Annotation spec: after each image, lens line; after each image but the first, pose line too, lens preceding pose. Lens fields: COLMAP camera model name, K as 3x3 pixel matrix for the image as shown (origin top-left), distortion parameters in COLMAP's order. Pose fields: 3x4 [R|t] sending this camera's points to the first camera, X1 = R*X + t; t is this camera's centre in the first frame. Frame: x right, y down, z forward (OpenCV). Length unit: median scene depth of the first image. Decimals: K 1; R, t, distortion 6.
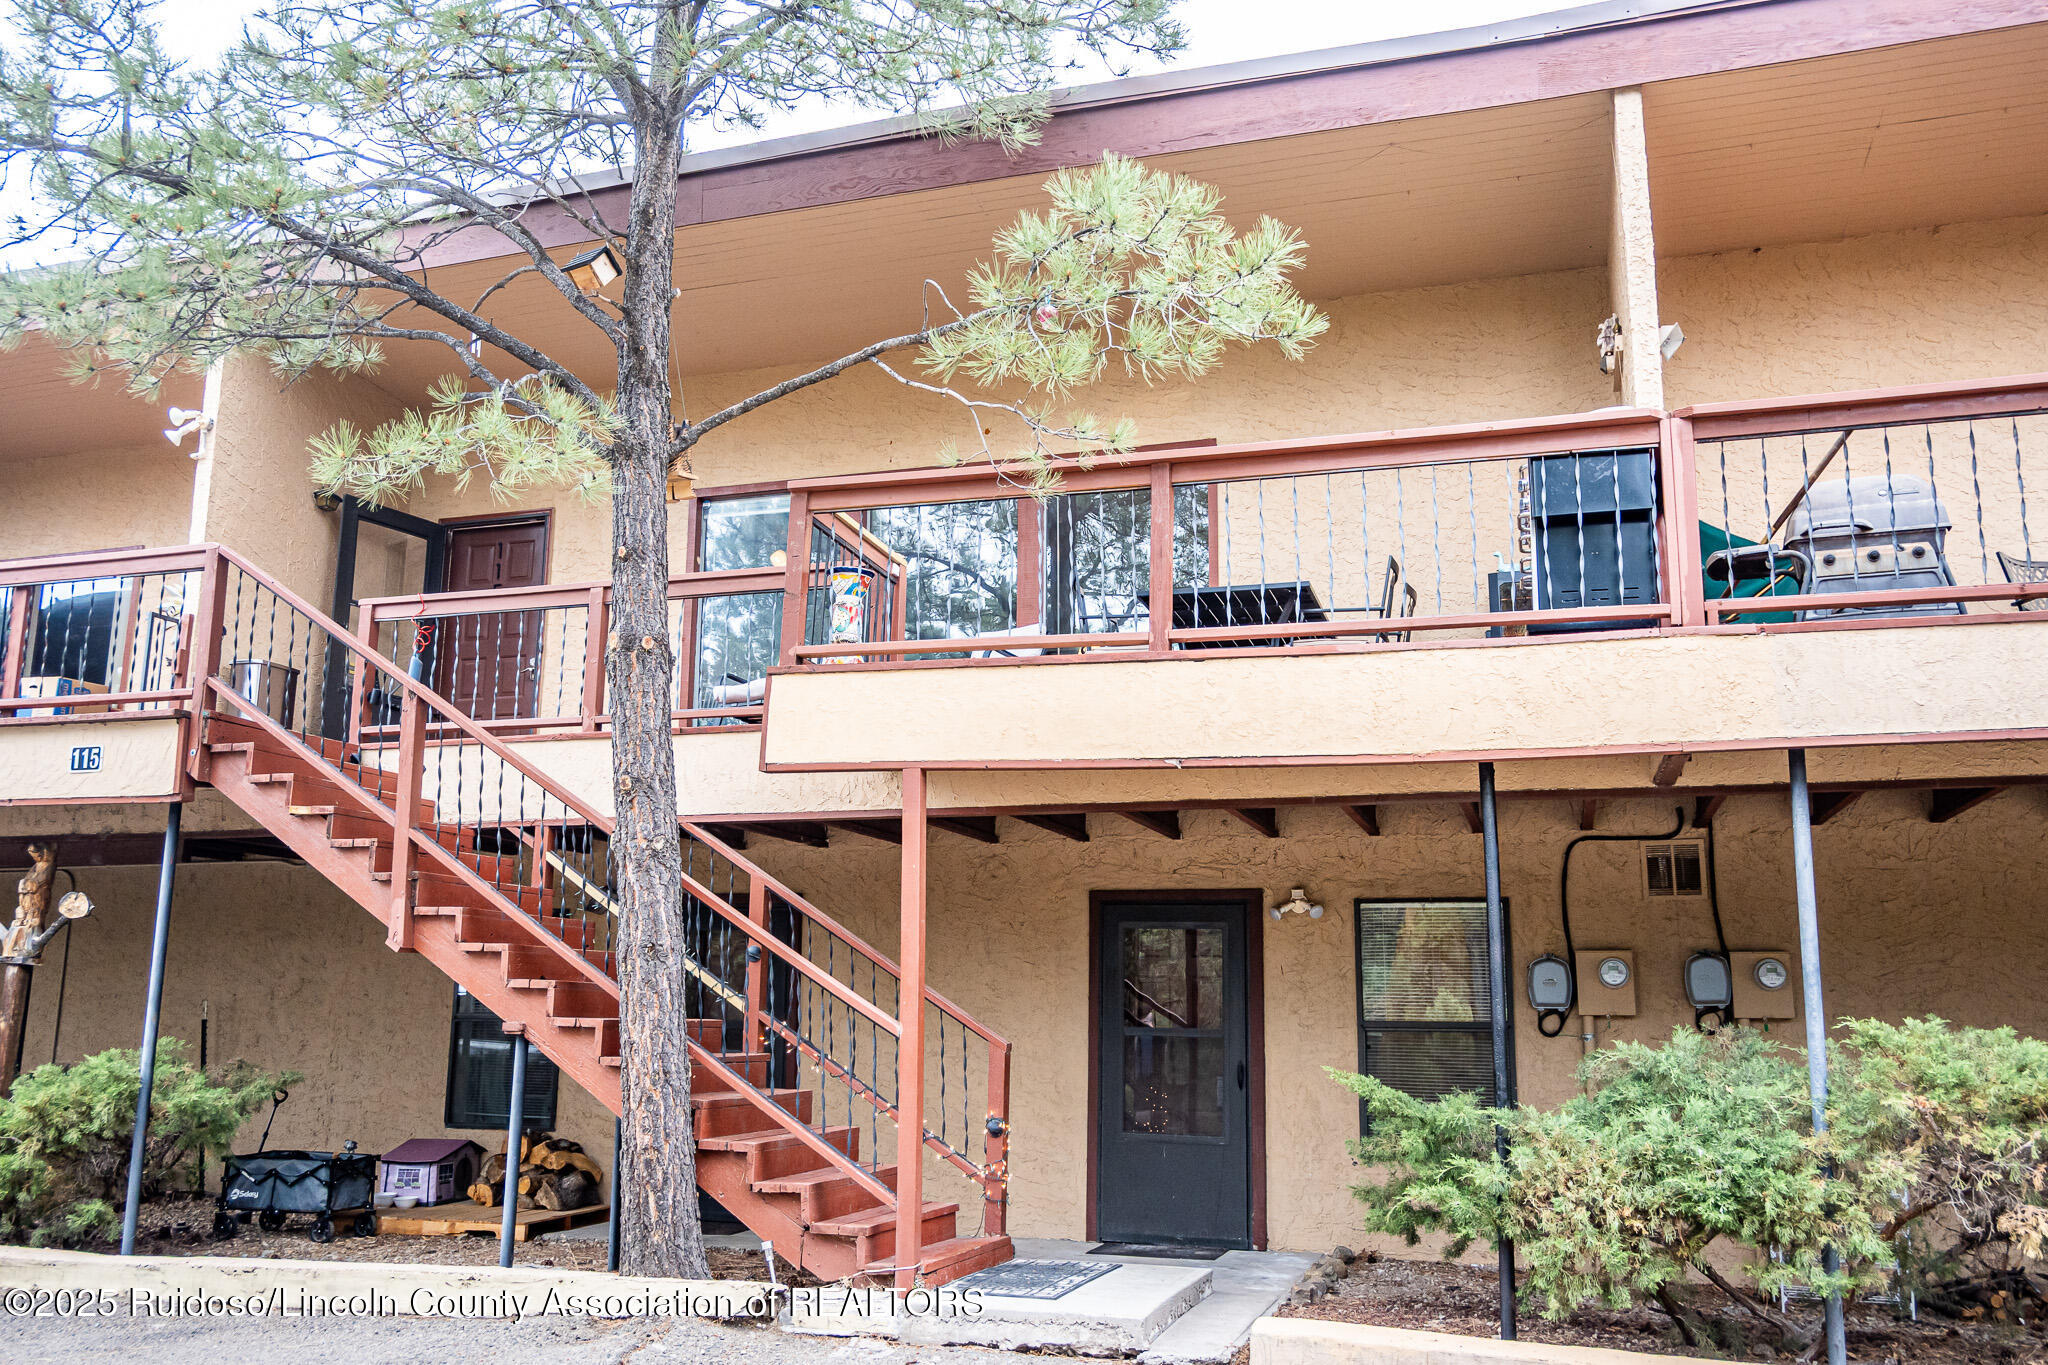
lens RADIAL K [[1632.1, 0, 1036.7], [0, 1632.1, 680.0], [0, 0, 1]] dist [0.007638, -0.011142]
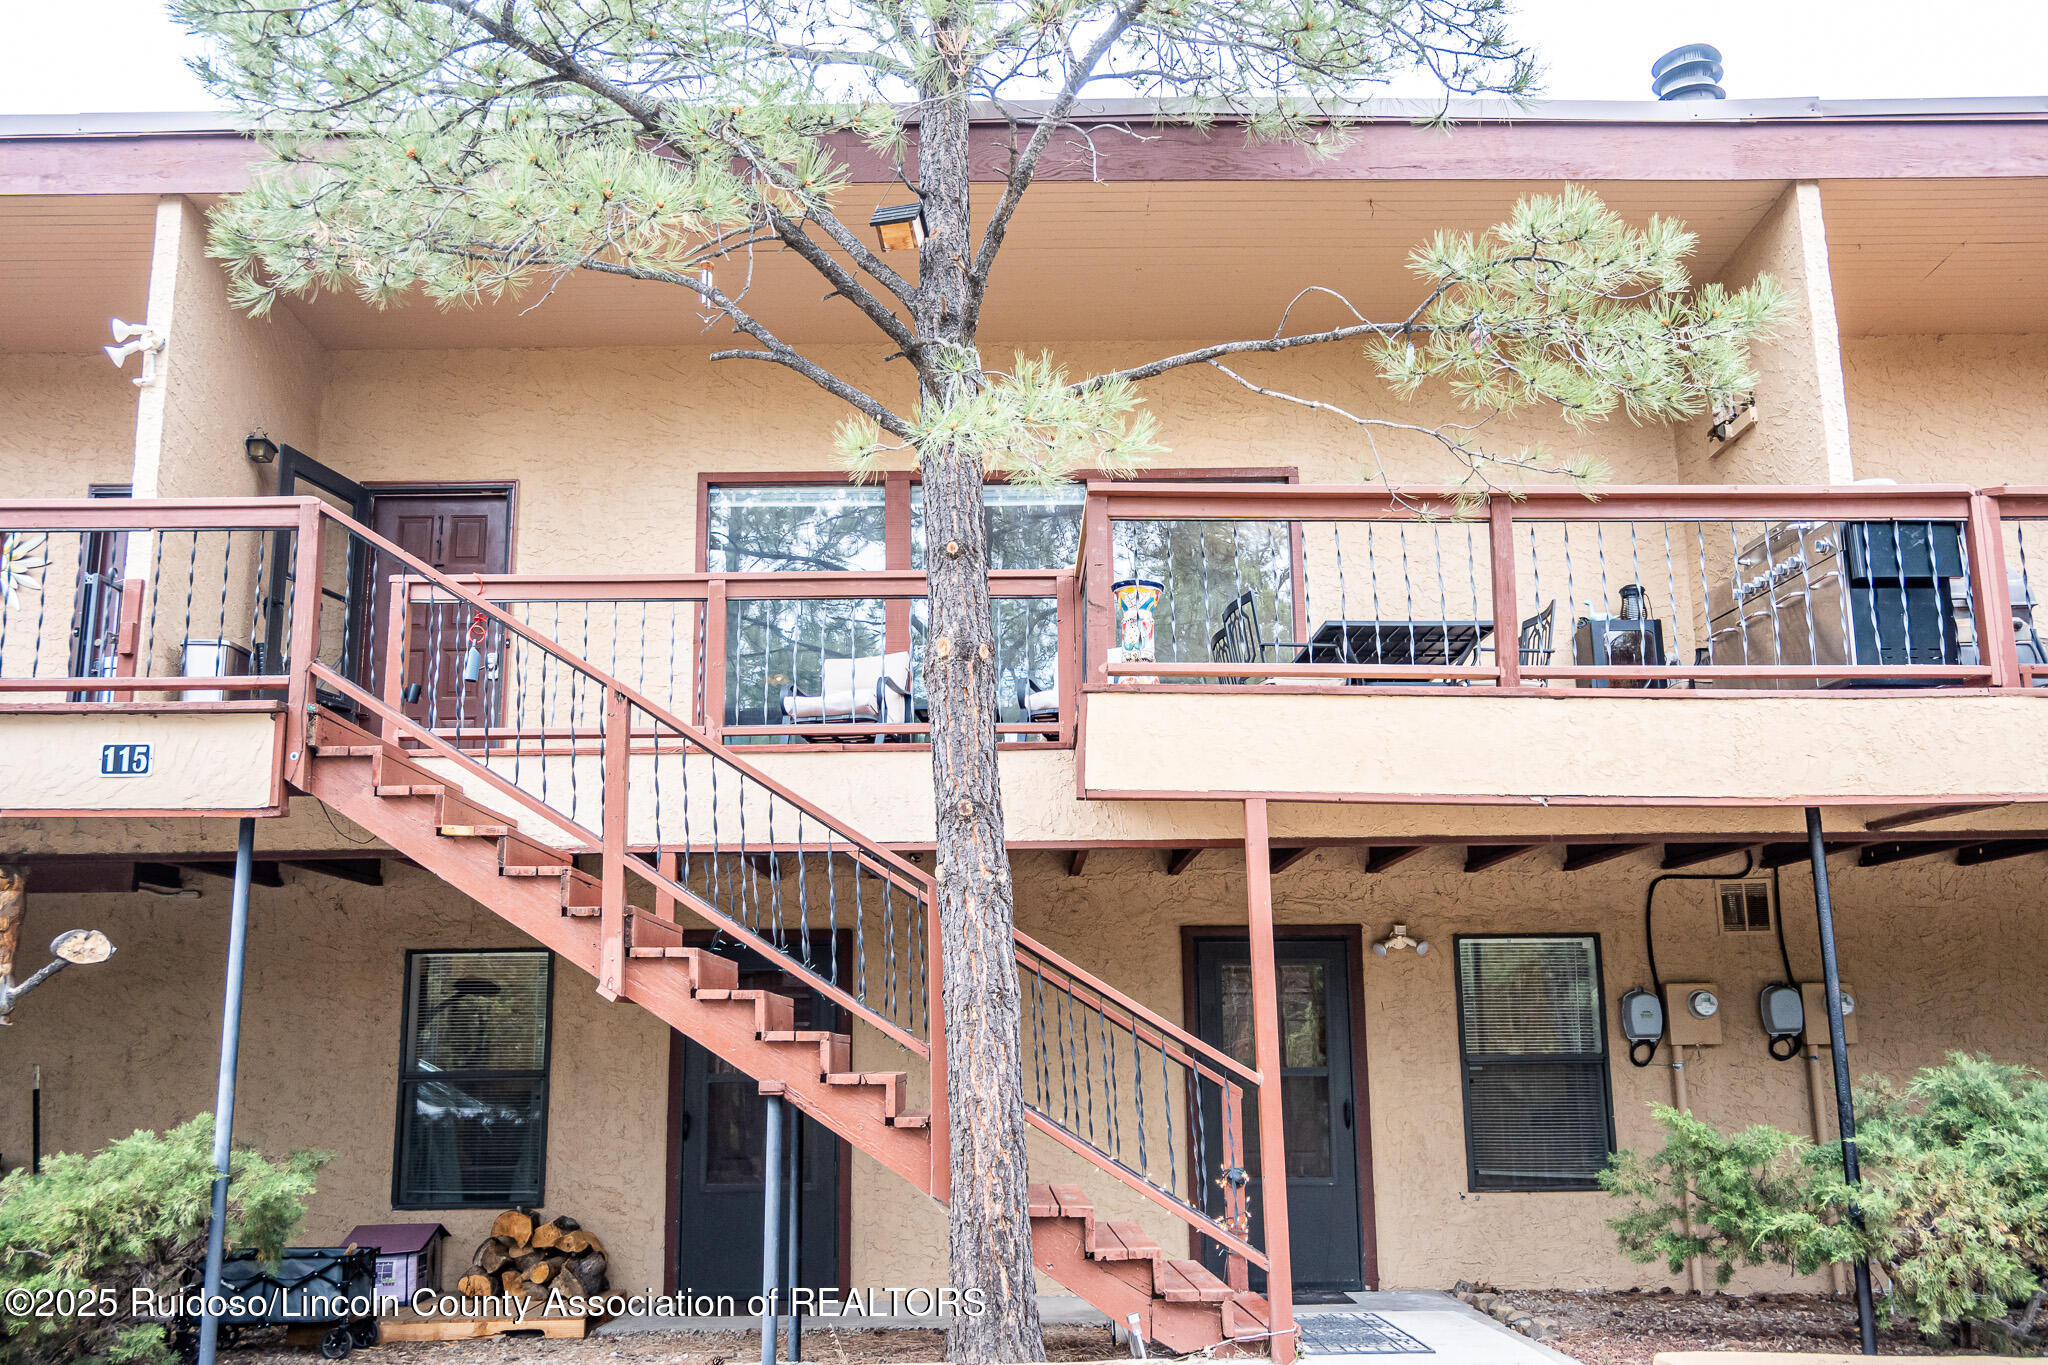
lens RADIAL K [[1694.1, 0, 1034.7], [0, 1694.1, 679.6], [0, 0, 1]] dist [0.005392, -0.005346]
pose [[0.949332, 0.044630, 0.311089, -0.421605], [-0.040764, 0.998990, -0.018924, 0.007533], [-0.311619, 0.005284, 0.950192, 0.091477]]
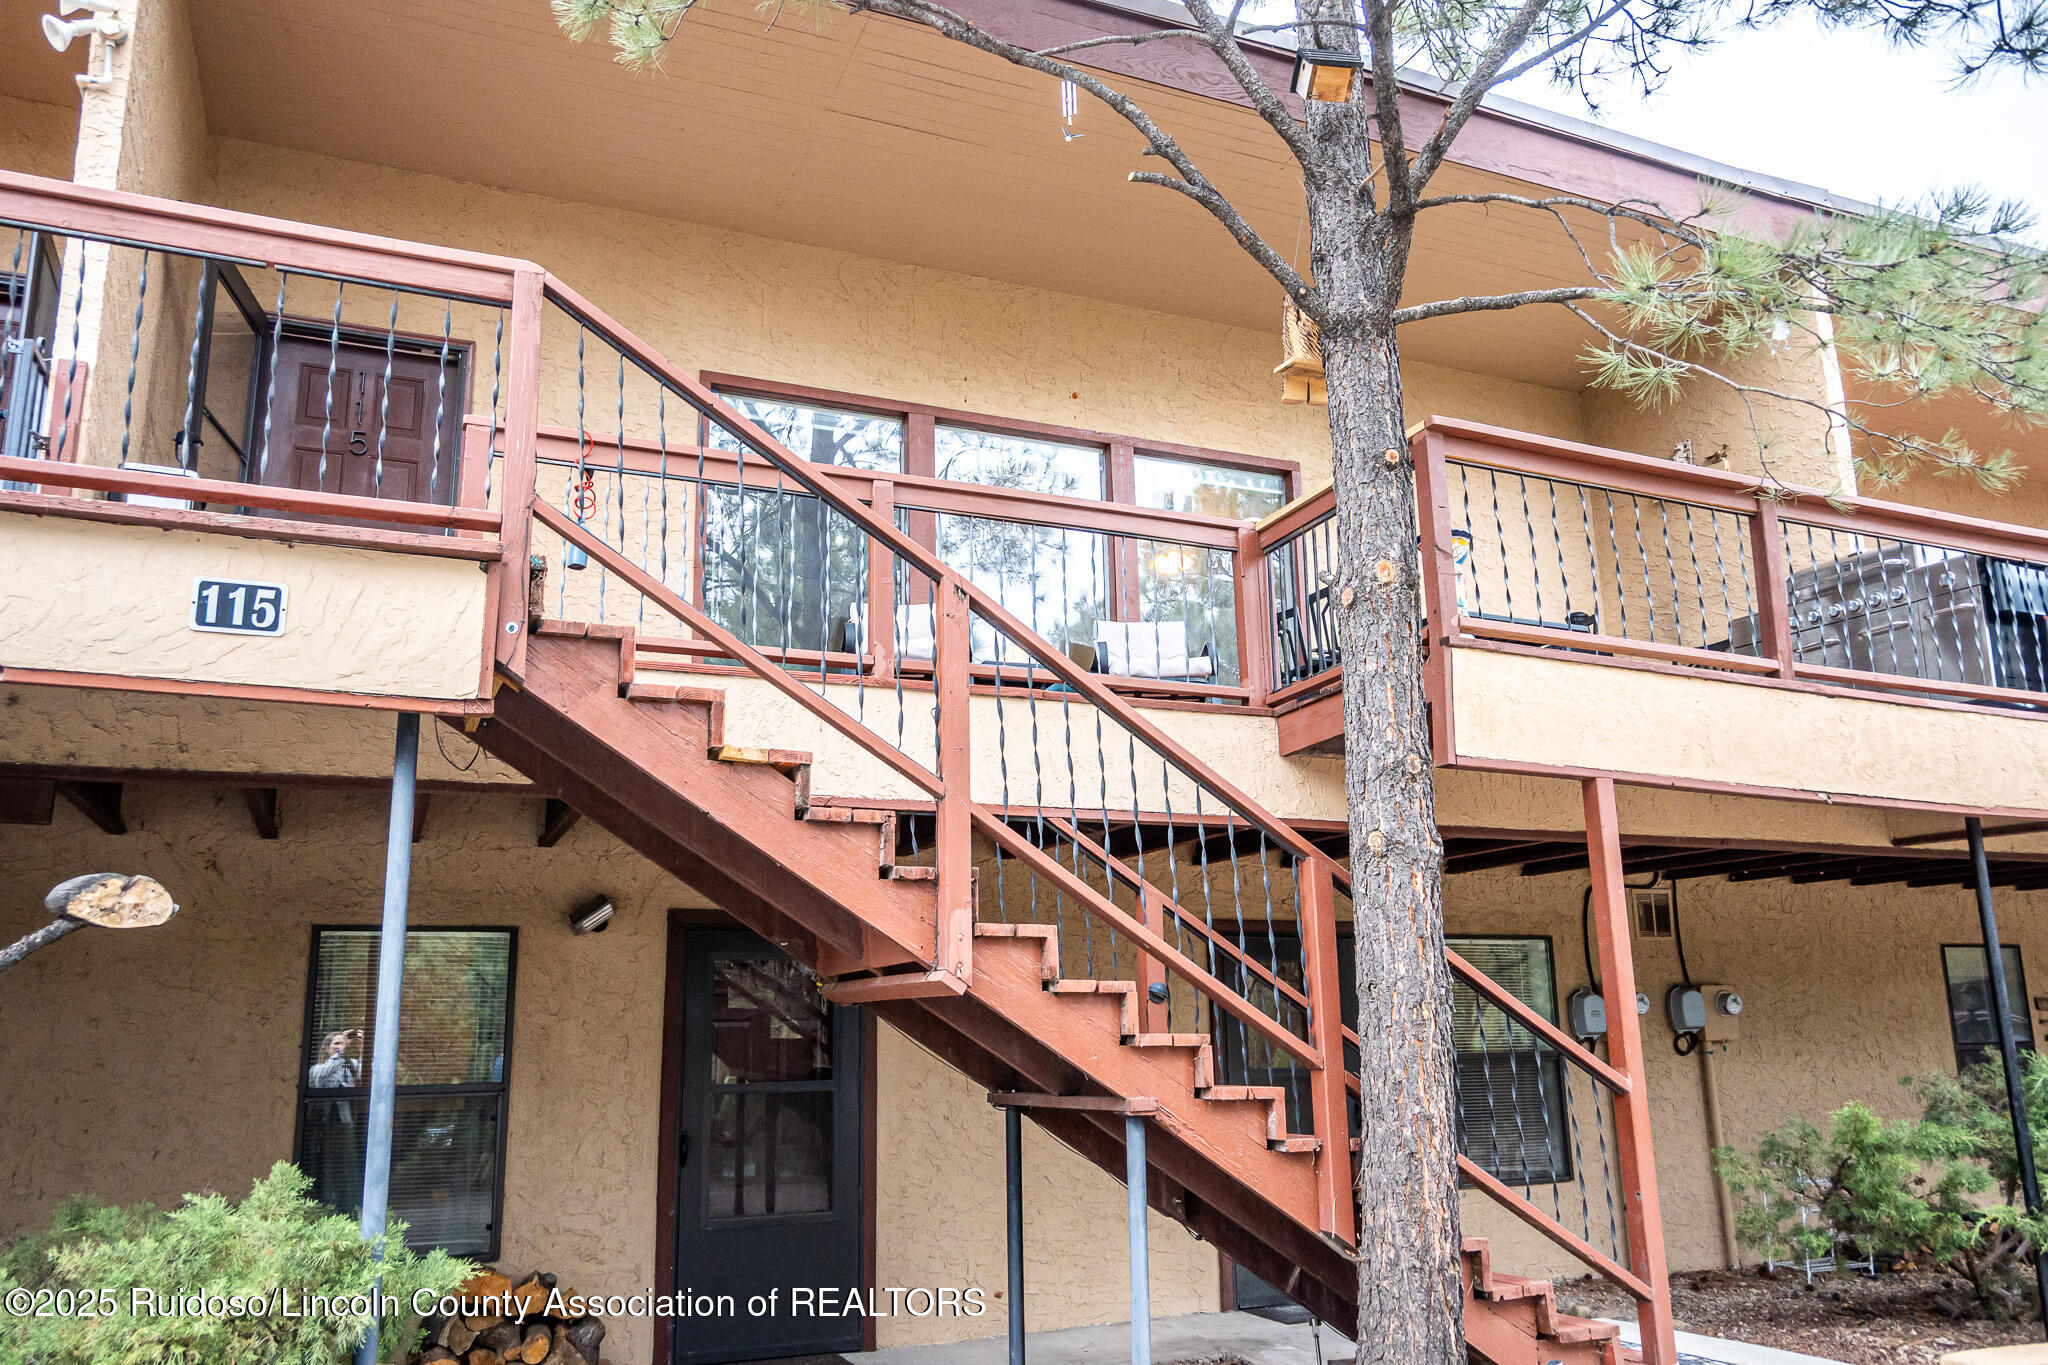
lens RADIAL K [[1487.6, 0, 1024.0], [0, 1487.6, 682.5], [0, 0, 1]] dist [0.001364, -0.001043]
pose [[0.755834, 0.127049, 0.642319, -0.687117], [-0.106370, 0.991788, -0.071005, 0.077500], [-0.646065, -0.014656, 0.763142, 0.498389]]
